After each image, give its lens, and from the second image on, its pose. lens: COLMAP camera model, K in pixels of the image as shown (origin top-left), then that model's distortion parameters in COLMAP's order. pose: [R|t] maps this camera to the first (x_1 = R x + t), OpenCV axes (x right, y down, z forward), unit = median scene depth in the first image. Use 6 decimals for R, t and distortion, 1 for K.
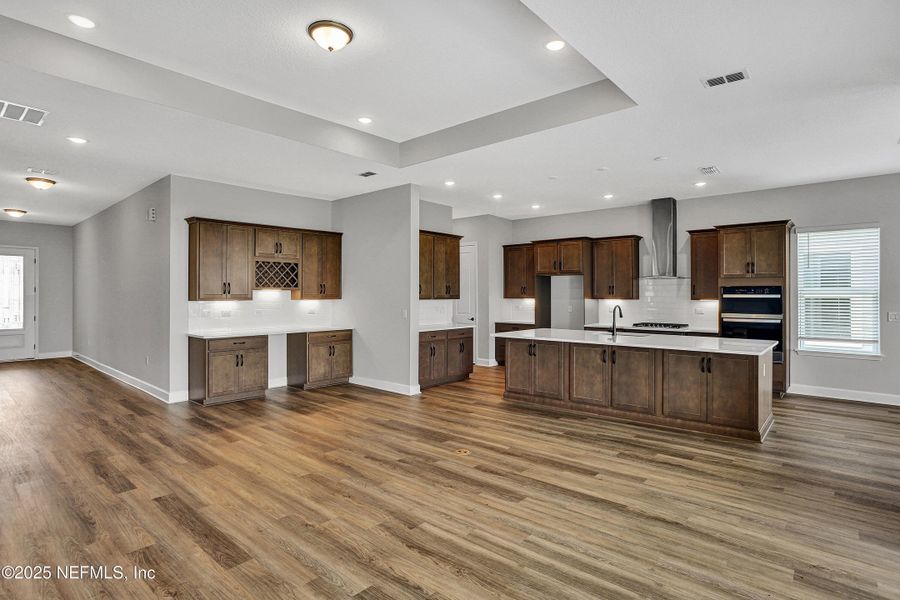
lens RADIAL K [[462.4, 0, 453.3], [0, 462.4, 296.0], [0, 0, 1]] dist [-0.019174, 0.000732]
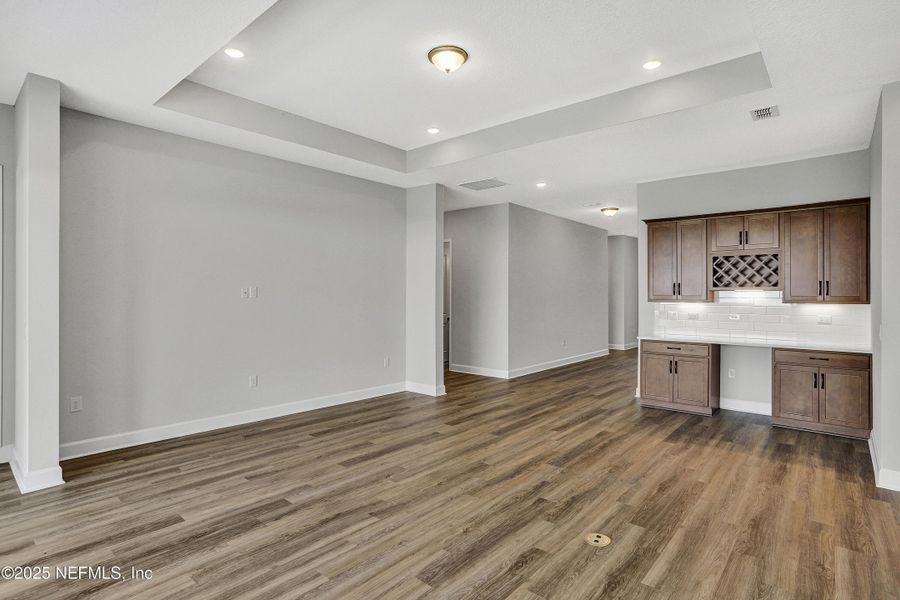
lens RADIAL K [[462.4, 0, 453.3], [0, 462.4, 296.0], [0, 0, 1]] dist [-0.019174, 0.000732]
pose [[0.008031, -0.003815, -0.999960, 0.715133], [-0.001117, 0.999992, -0.003824, 0.000279], [0.999967, 0.001148, 0.008027, 0.857753]]
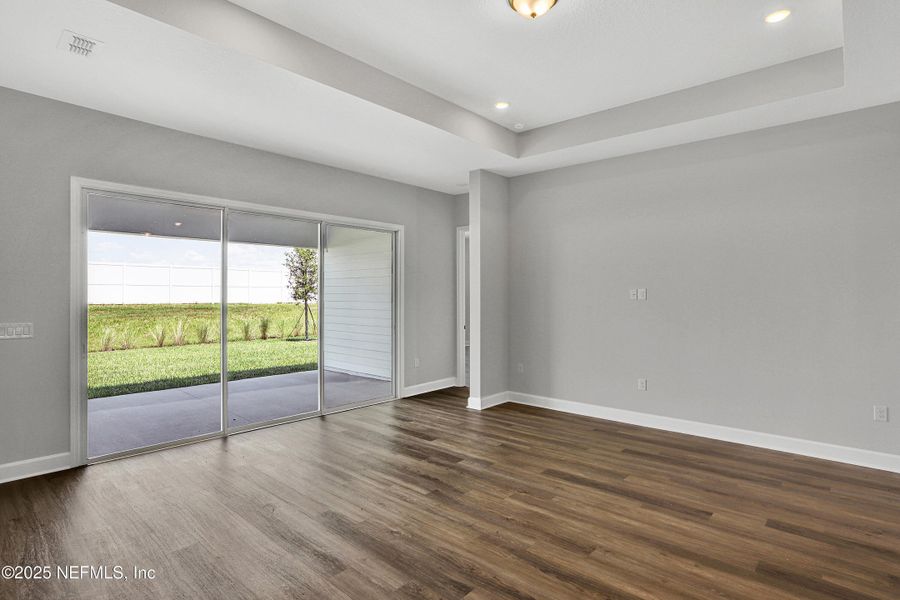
lens RADIAL K [[462.4, 0, 453.3], [0, 462.4, 296.0], [0, 0, 1]] dist [-0.019174, 0.000732]
pose [[-0.999928, -0.000150, 0.012031, -0.108480], [-0.000221, 0.999982, -0.005927, 0.001270], [-0.012030, -0.005929, -0.999910, 1.602474]]
